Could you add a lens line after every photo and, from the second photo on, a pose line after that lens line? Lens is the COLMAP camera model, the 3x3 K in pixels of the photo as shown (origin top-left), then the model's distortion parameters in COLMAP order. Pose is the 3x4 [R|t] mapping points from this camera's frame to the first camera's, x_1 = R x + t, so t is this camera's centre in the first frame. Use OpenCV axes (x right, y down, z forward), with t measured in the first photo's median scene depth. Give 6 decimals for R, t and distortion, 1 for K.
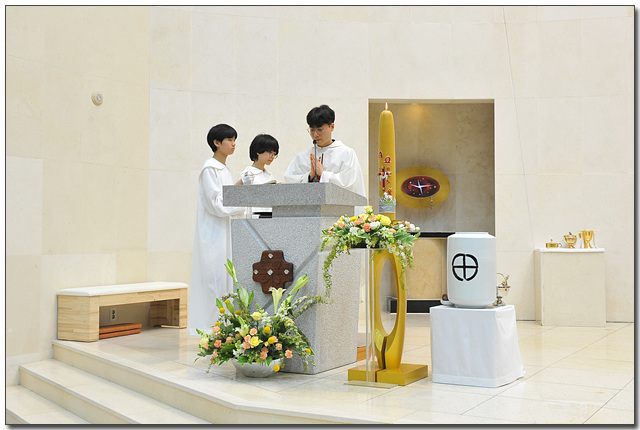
lens RADIAL K [[799.0, 0, 320.0], [0, 799.0, 215.0], [0, 0, 1]] dist [0.061883, 0.010020]
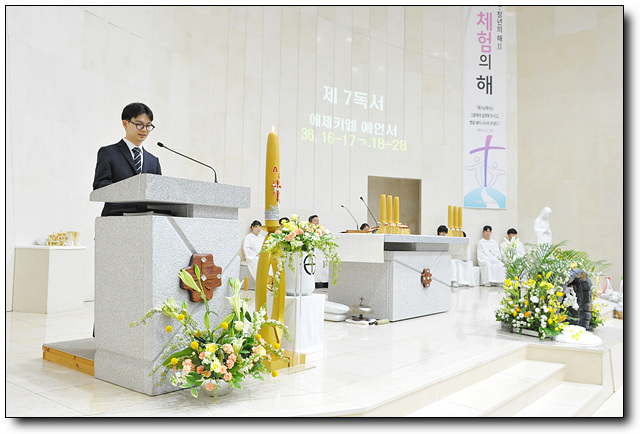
lens RADIAL K [[555.5, 0, 304.8], [0, 555.5, 204.9], [0, 0, 1]] dist [-0.018651, -0.008175]
pose [[0.166115, 0.070403, 0.983590, -0.676482], [-0.047983, 0.996844, -0.063248, 0.023423], [-0.984938, -0.036689, 0.168969, 0.789176]]
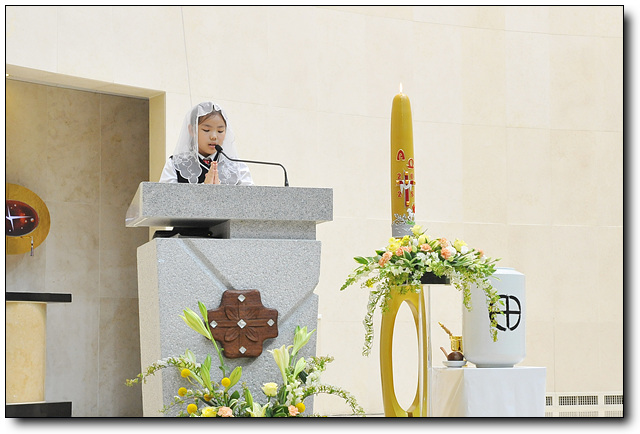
lens RADIAL K [[1328.3, 0, 322.5], [0, 1328.3, 254.0], [0, 0, 1]] dist [0.167137, -0.006040]
pose [[0.709028, 0.042614, 0.703891, -0.767268], [-0.014073, 0.998829, -0.046294, 0.064764], [-0.705039, 0.022918, 0.708798, 0.208547]]
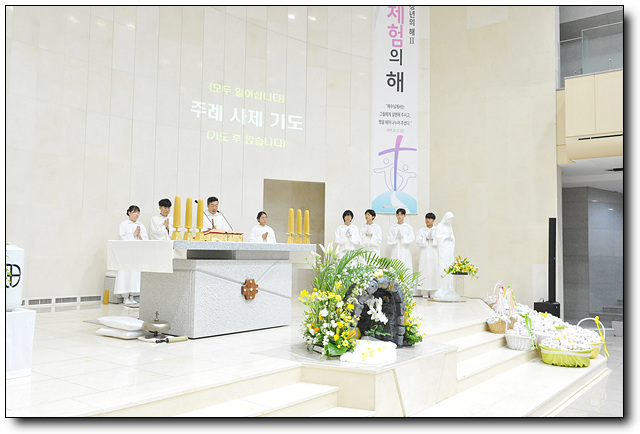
lens RADIAL K [[573.7, 0, 320.0], [0, 573.7, 217.0], [0, 0, 1]] dist [-0.003412, -0.003532]
pose [[0.128285, 0.062460, 0.989768, -0.529181], [-0.041327, 0.997485, -0.057591, 0.009705], [-0.990876, -0.033516, 0.130544, 0.422420]]
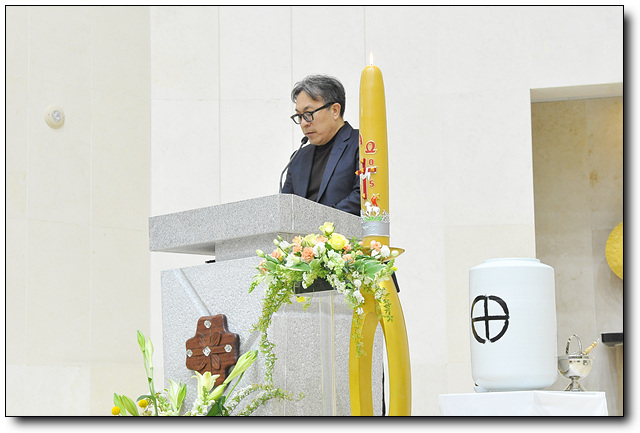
lens RADIAL K [[1460.9, 0, 288.1], [0, 1460.9, 265.8], [0, 0, 1]] dist [0.084749, 0.051785]
pose [[0.953986, -0.047869, -0.296006, 0.326217], [0.022544, 0.995831, -0.088389, 0.106855], [0.299003, 0.077649, 0.951088, -0.030914]]
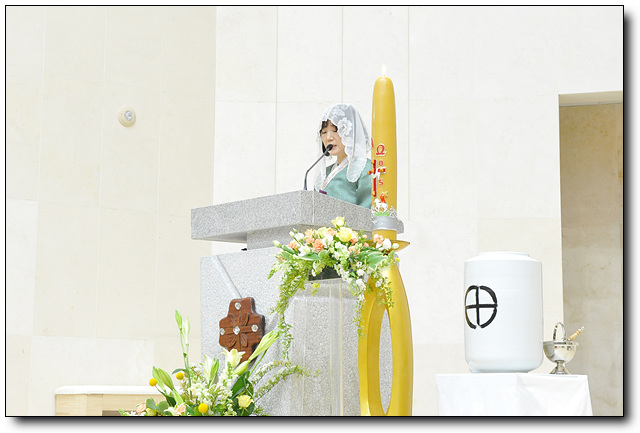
lens RADIAL K [[1339.9, 0, 297.4], [0, 1339.9, 215.9], [0, 0, 1]] dist [0.085145, 0.096547]
pose [[0.933914, -0.041545, -0.355074, 0.390706], [0.001402, 0.993643, -0.112572, 0.103615], [0.357494, 0.104635, 0.928035, -0.033811]]
